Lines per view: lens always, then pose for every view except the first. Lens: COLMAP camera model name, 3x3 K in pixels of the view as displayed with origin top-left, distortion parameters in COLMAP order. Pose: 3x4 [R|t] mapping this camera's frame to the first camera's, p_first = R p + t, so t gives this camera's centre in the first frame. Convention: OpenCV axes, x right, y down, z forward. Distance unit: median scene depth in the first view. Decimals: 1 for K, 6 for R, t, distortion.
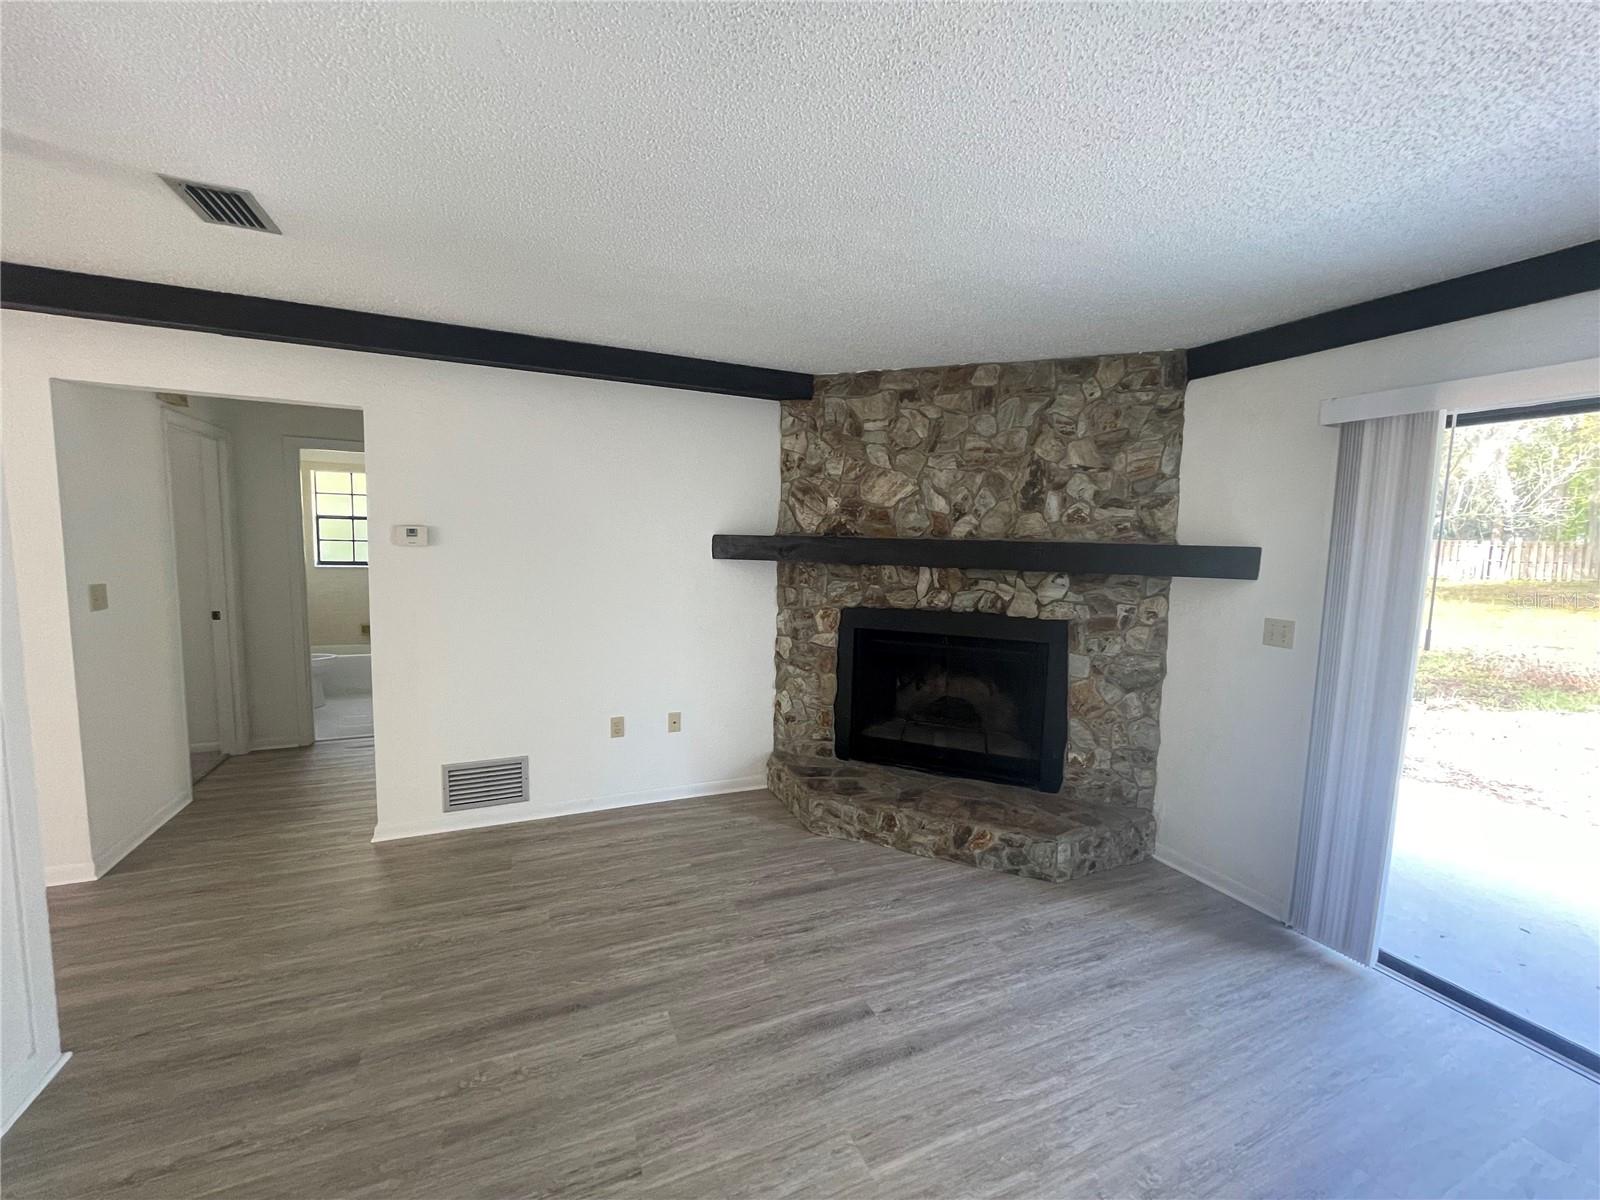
lens RADIAL K [[643.0, 0, 803.7], [0, 643.0, 602.7], [0, 0, 1]] dist [-0.004321, 0.001339]
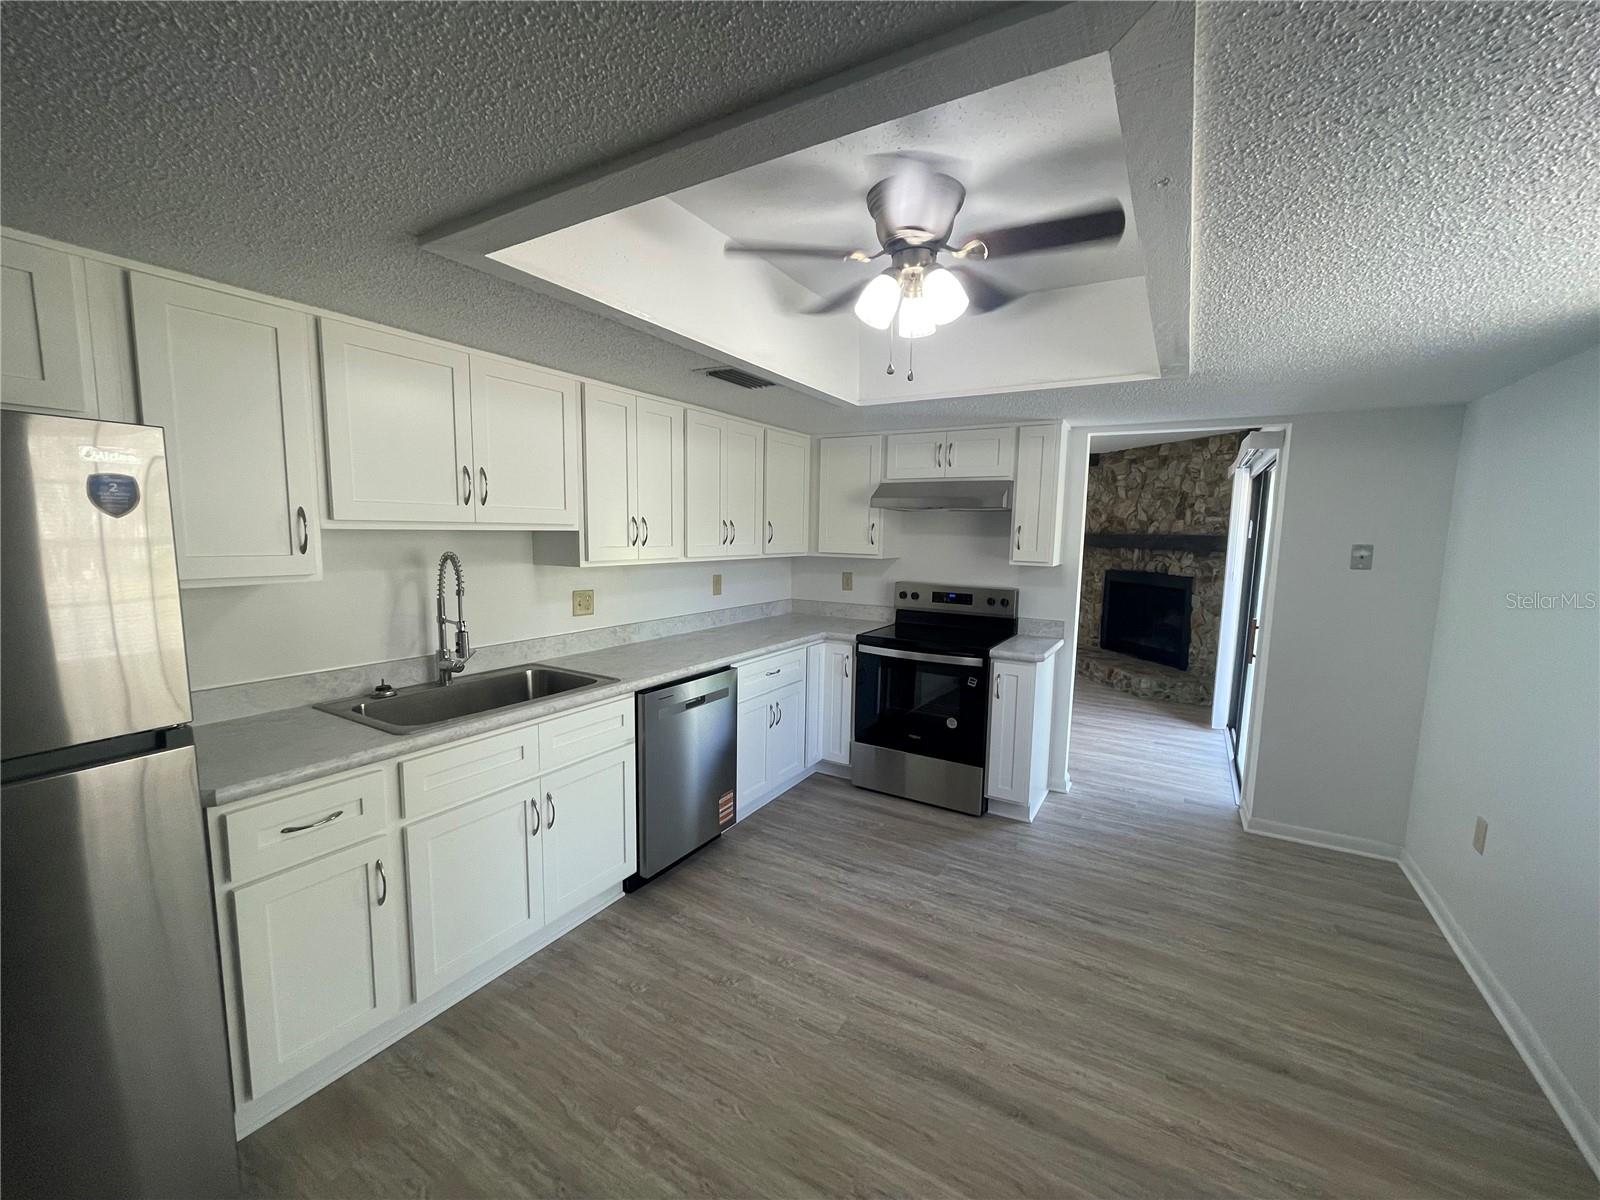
lens RADIAL K [[643.0, 0, 803.1], [0, 643.0, 606.1], [0, 0, 1]] dist [-0.004321, 0.001339]
pose [[0.578442, 0.079886, -0.811803, 1.281203], [-0.077967, 0.996051, 0.042462, 0.120933], [0.811989, 0.038732, 0.582386, -1.007687]]
